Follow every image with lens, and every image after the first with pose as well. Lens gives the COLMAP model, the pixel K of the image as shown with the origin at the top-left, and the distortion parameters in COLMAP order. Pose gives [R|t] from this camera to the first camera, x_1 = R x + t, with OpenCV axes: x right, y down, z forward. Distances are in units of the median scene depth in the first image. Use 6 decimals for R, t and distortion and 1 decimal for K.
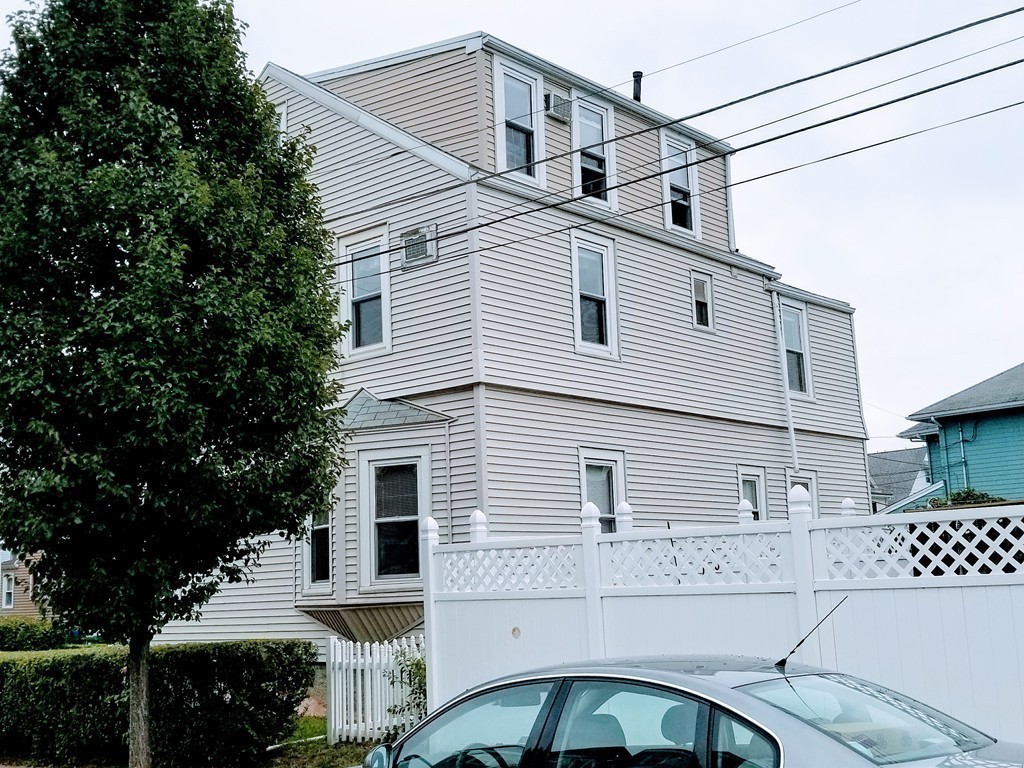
lens RADIAL K [[1226.7, 0, 512.0], [0, 1226.7, 384.0], [0, 0, 1]] dist [0.126598, 0.009839]
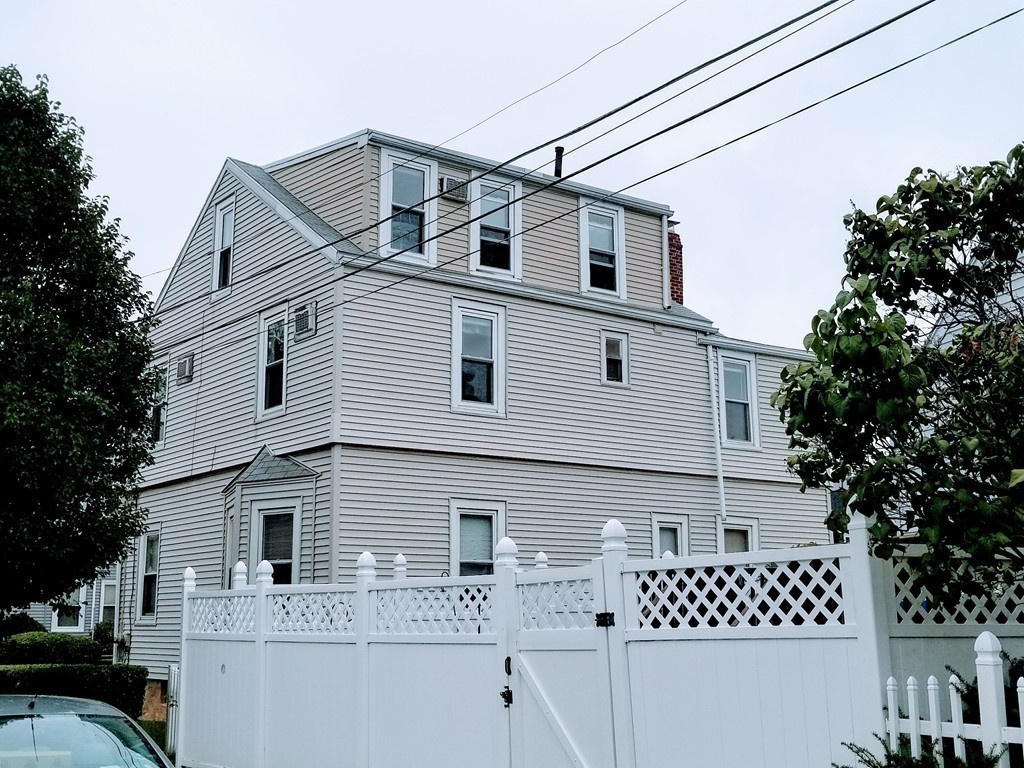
lens RADIAL K [[1226.7, 0, 512.0], [0, 1226.7, 384.0], [0, 0, 1]] dist [0.126598, 0.009839]
pose [[0.976006, -0.009814, -0.217522, 0.329934], [0.006151, 0.999828, -0.017513, -0.029854], [0.217657, 0.015755, 0.975898, -0.063517]]
